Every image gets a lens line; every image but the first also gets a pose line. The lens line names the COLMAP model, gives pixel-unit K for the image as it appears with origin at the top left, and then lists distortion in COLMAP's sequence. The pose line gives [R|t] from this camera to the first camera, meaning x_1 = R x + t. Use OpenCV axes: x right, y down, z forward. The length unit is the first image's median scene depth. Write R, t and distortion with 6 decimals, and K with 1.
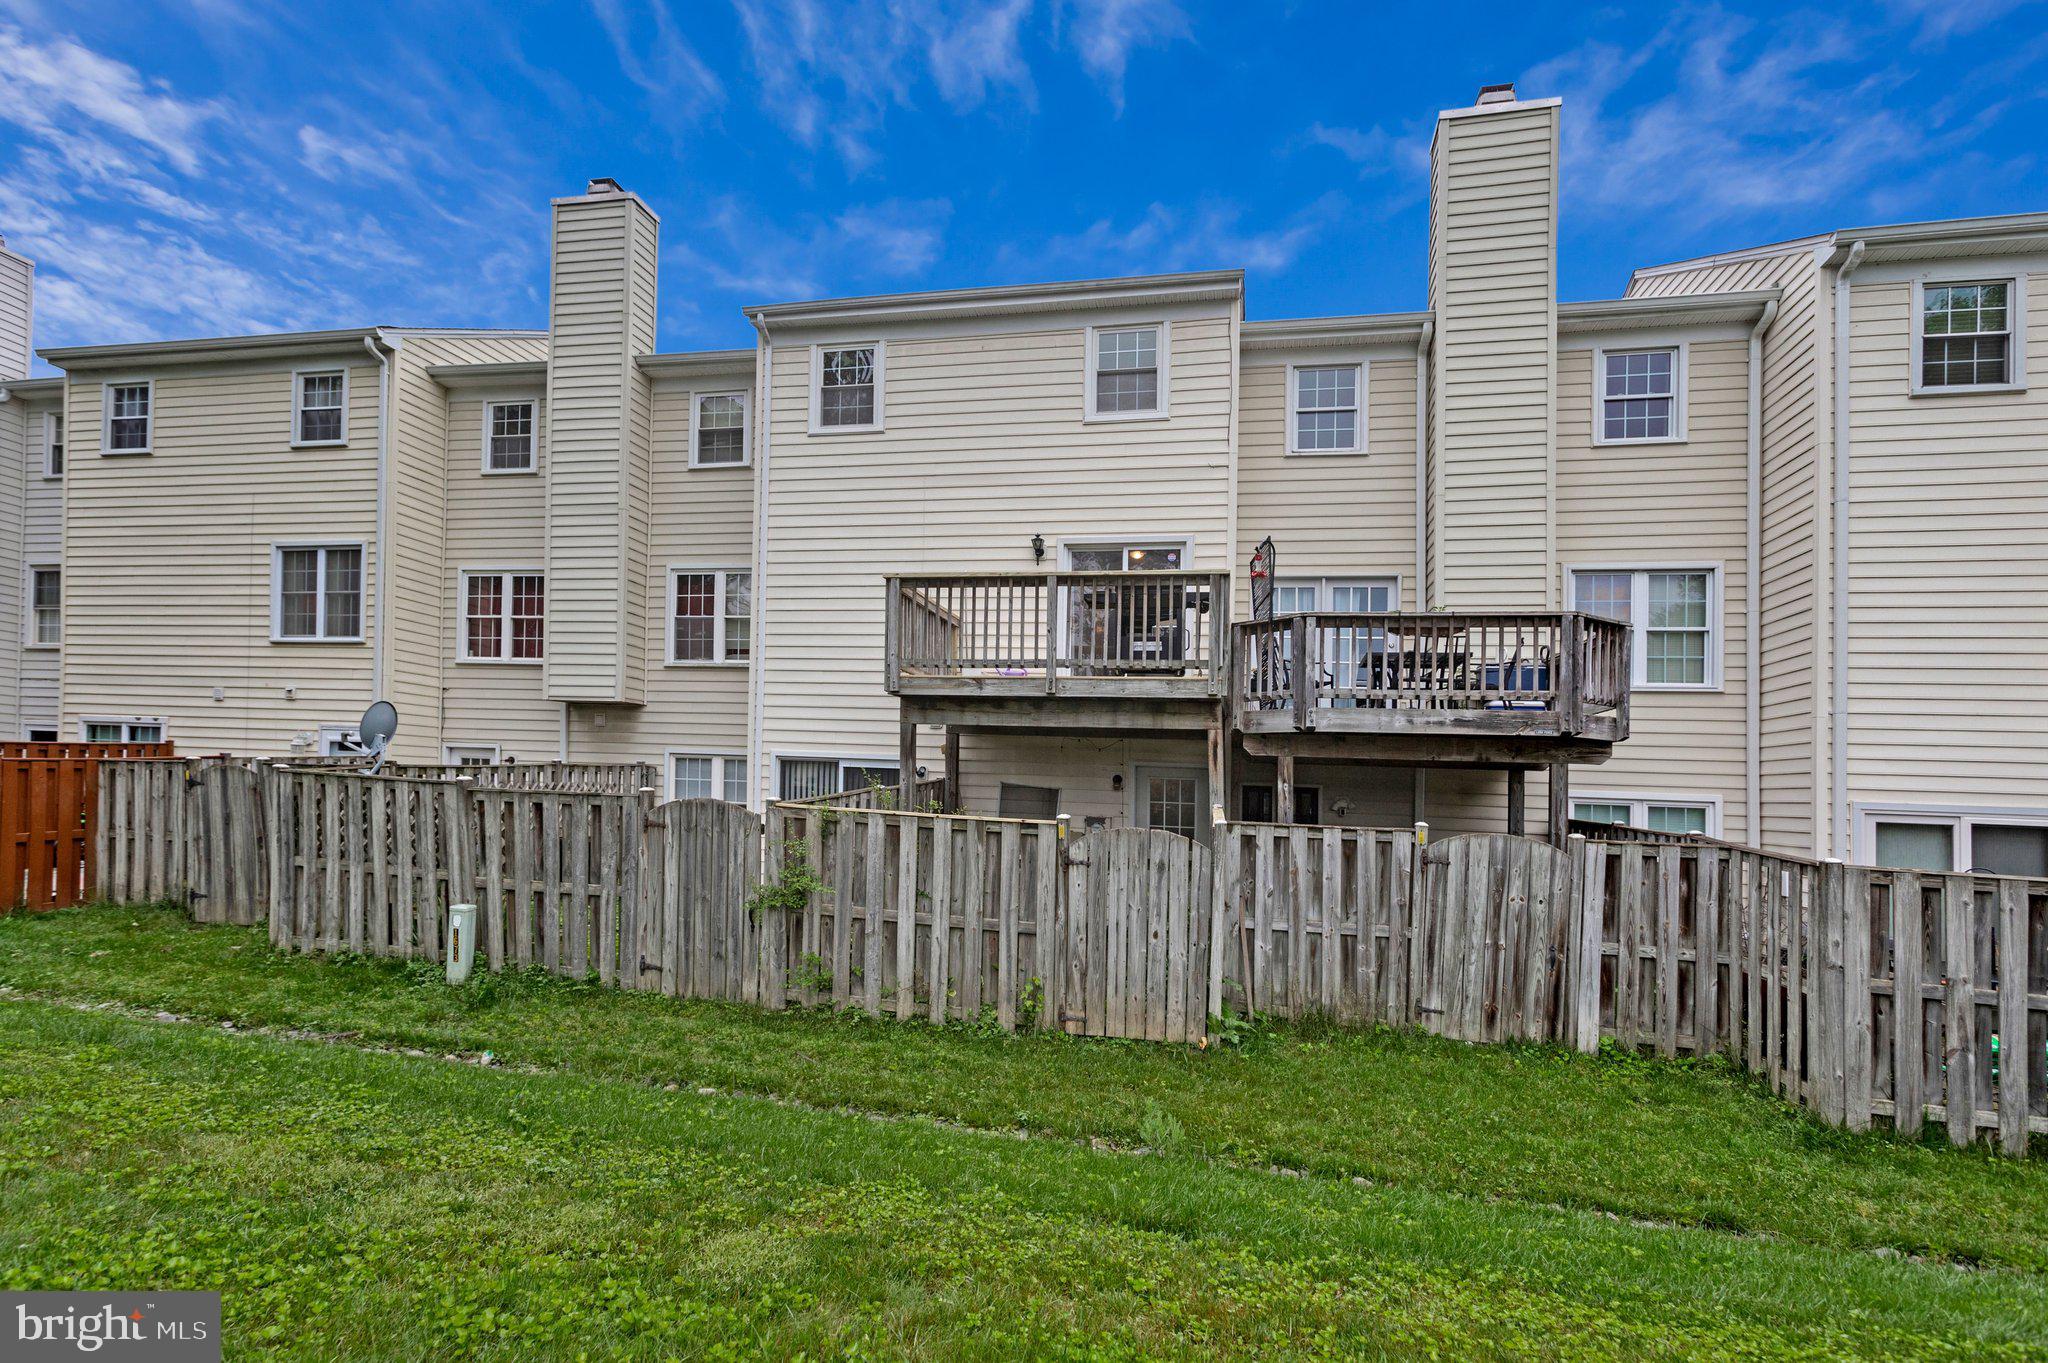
lens RADIAL K [[998.1, 0, 1019.0], [0, 998.1, 708.0], [0, 0, 1]] dist [0.005648, 0.001075]
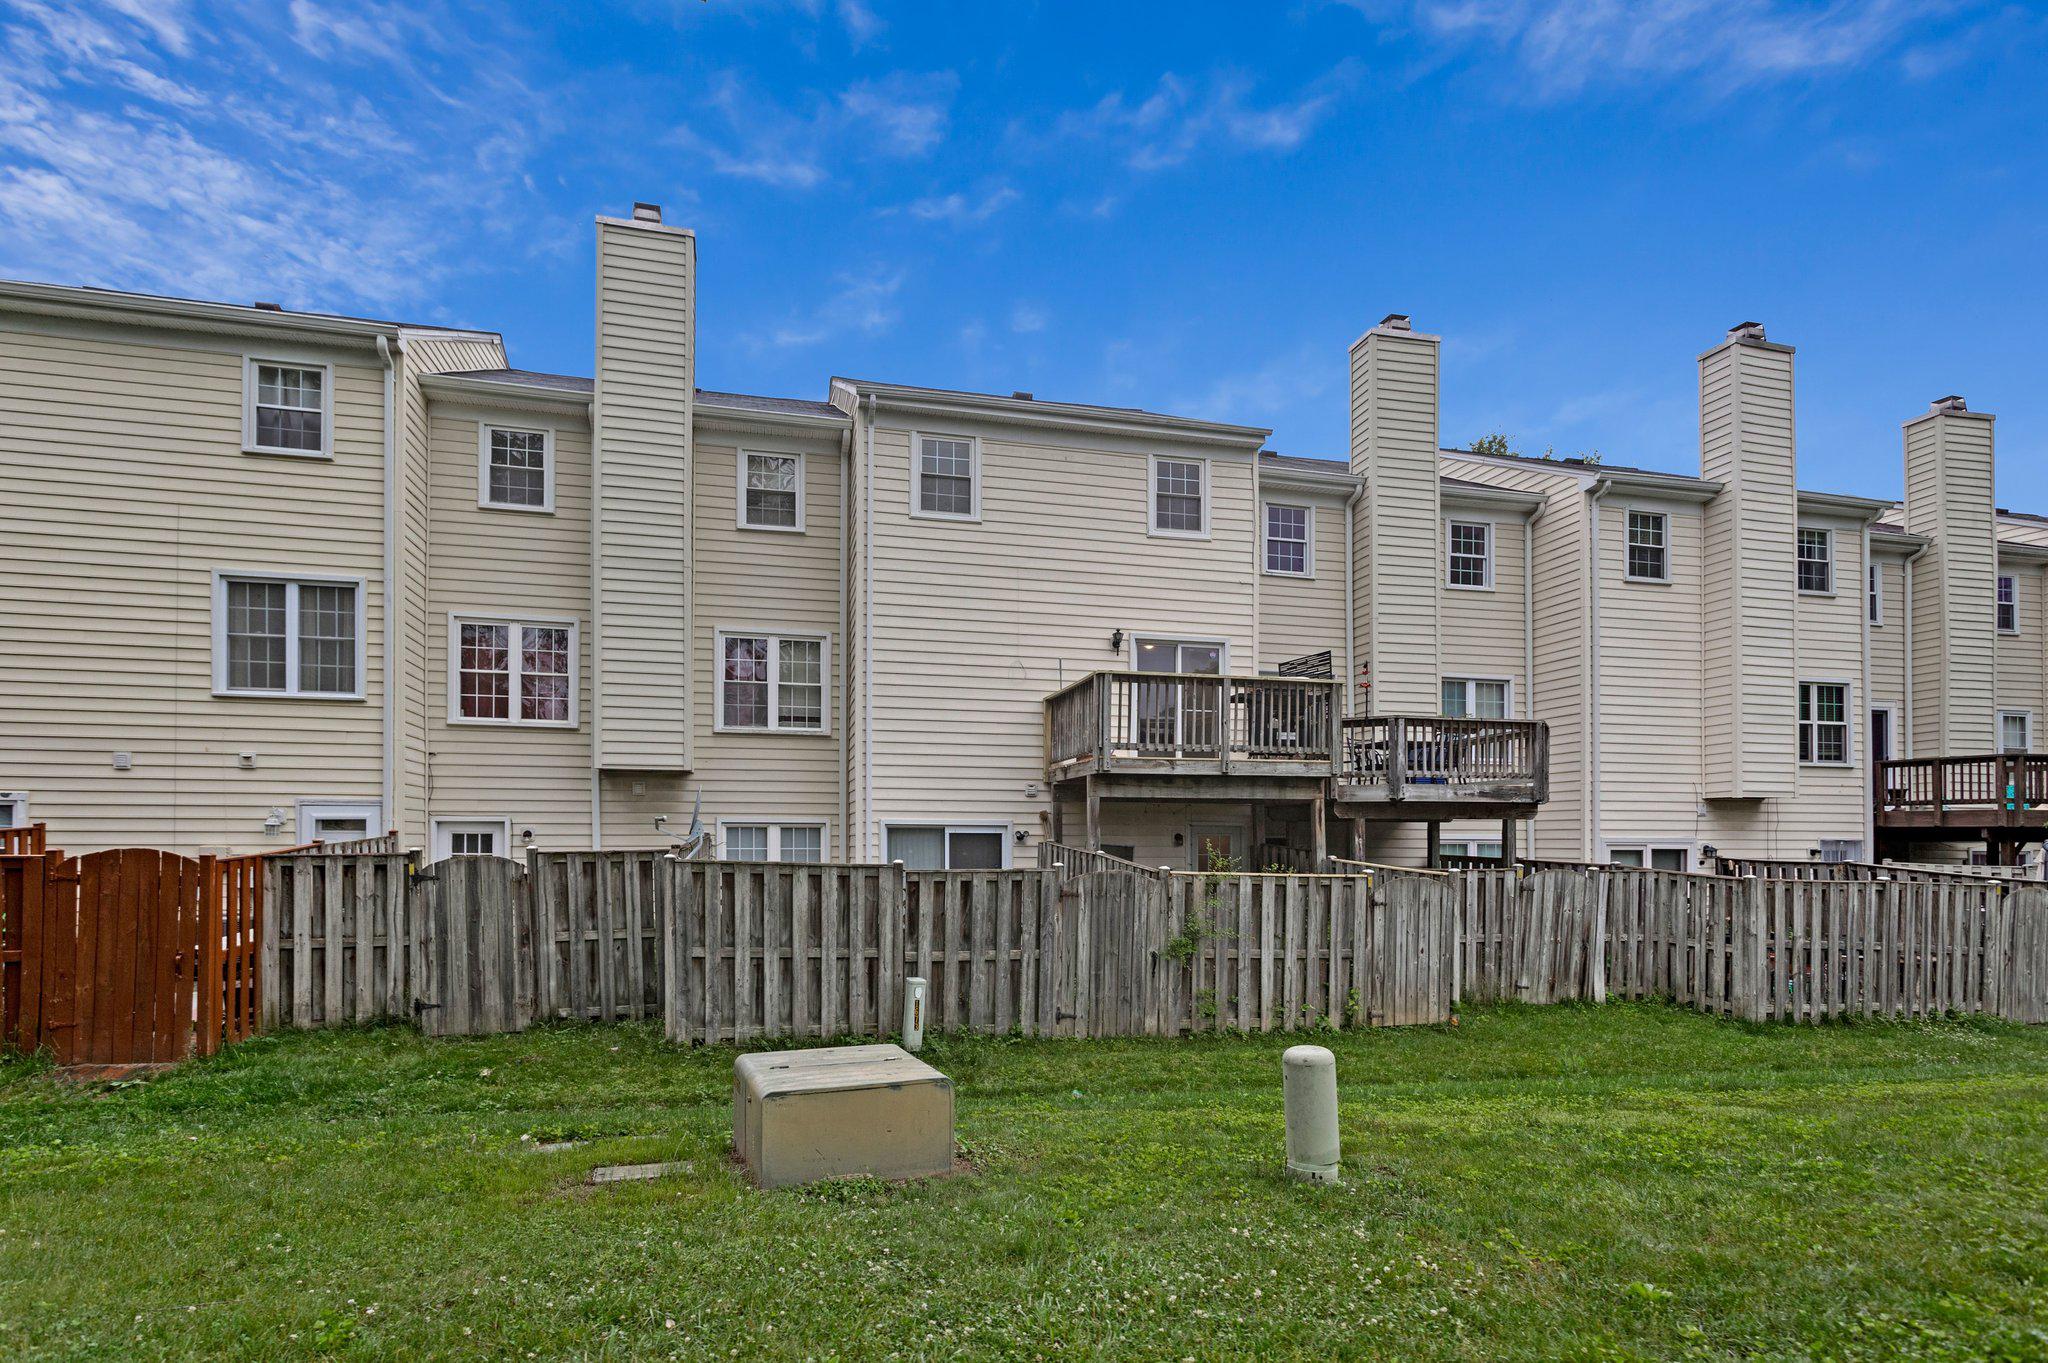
lens RADIAL K [[1010.8, 0, 1092.1], [0, 1010.8, 771.1], [0, 0, 1]] dist [-0.003273, 0.013346]
pose [[0.887775, -0.000728, 0.460277, -0.665954], [-0.009788, 0.999743, 0.020459, -0.039102], [-0.460173, -0.022668, 0.887540, -0.043016]]
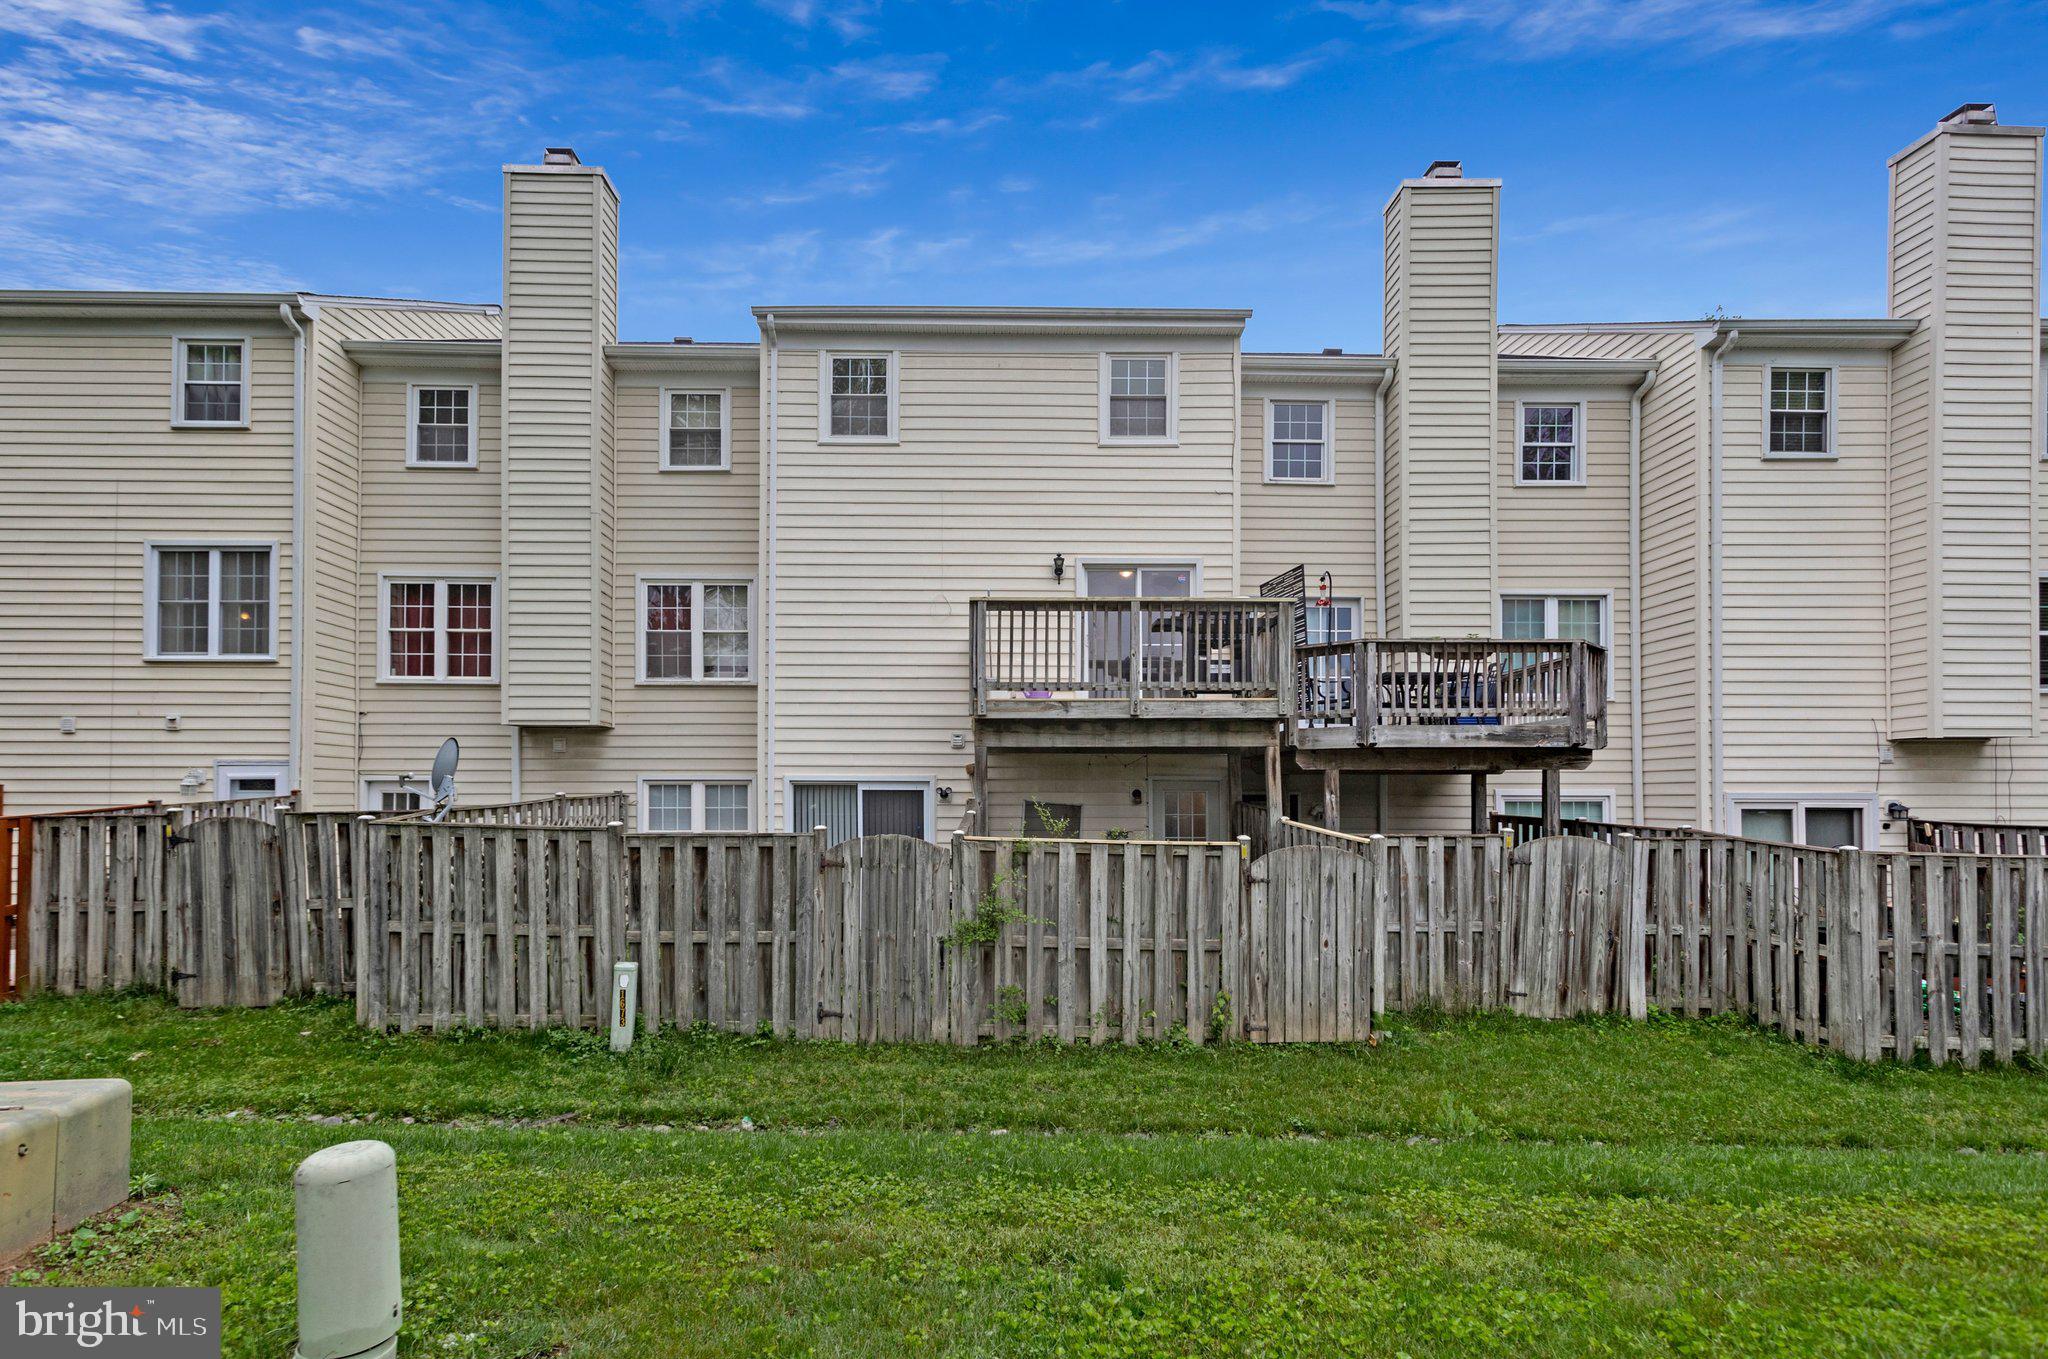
lens RADIAL K [[1026.0, 0, 1041.2], [0, 1026.0, 700.2], [0, 0, 1]] dist [0.007459, 0.000317]
pose [[0.970538, -0.011966, 0.240652, -0.305471], [0.013659, 0.999892, -0.005368, -0.024788], [-0.240562, 0.008497, 0.970597, -0.004217]]
